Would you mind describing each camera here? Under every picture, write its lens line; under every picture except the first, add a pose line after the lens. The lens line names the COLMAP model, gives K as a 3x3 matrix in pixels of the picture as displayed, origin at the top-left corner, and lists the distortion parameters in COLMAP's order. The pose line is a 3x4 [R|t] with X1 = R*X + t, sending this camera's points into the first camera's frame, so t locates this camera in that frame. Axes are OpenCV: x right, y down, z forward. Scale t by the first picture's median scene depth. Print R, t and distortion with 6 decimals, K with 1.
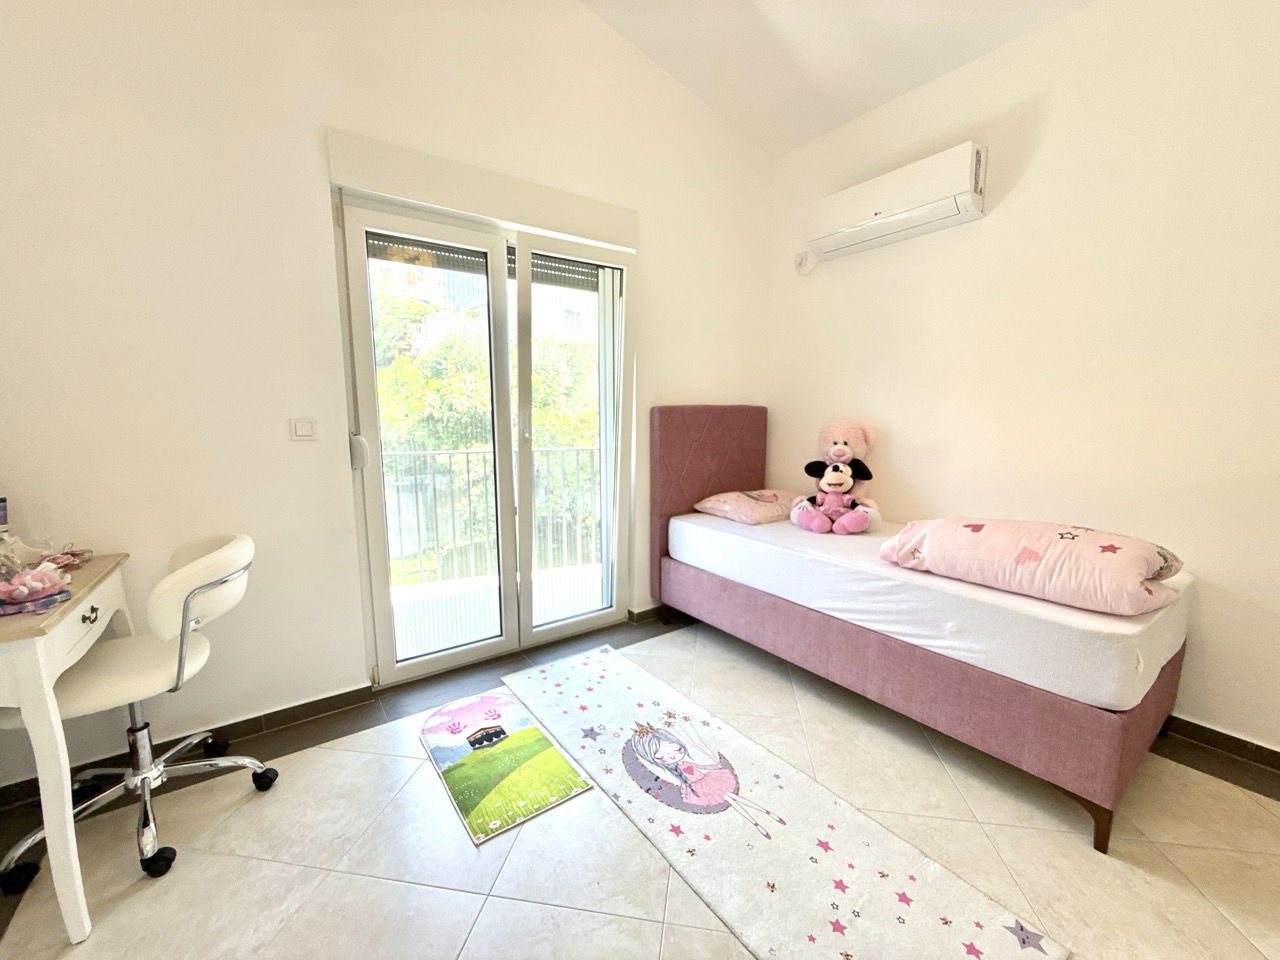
lens RADIAL K [[512.7, 0, 641.7], [0, 512.7, 484.2], [0, 0, 1]] dist [-0.001447, 0.000356]
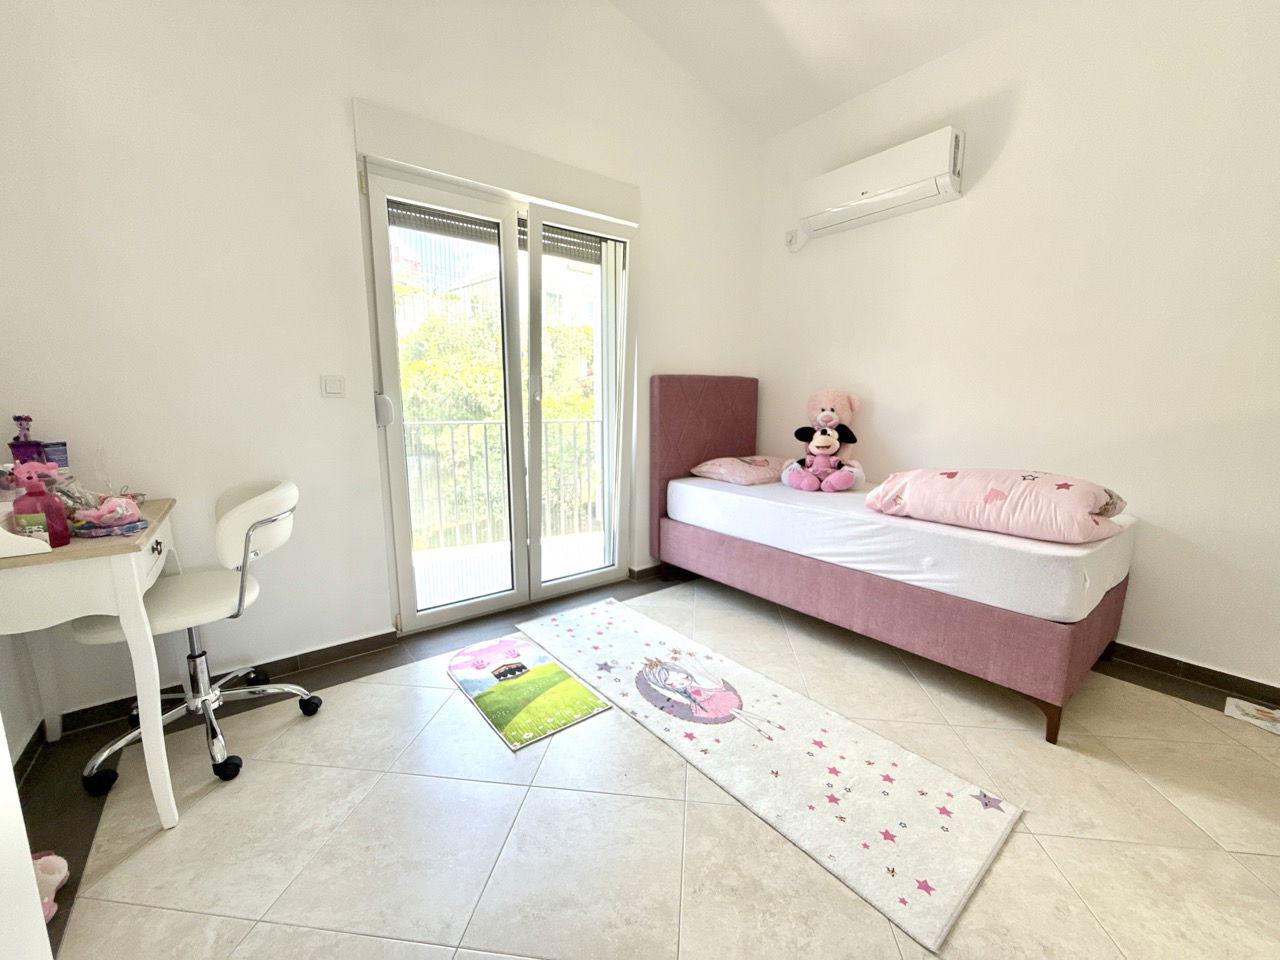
lens RADIAL K [[512.7, 0, 641.7], [0, 512.7, 484.2], [0, 0, 1]] dist [-0.001447, 0.000356]
pose [[0.999267, -0.003010, 0.038172, -0.063481], [0.002044, 0.999677, 0.025319, 0.070003], [-0.038236, -0.025222, 0.998950, -0.091113]]
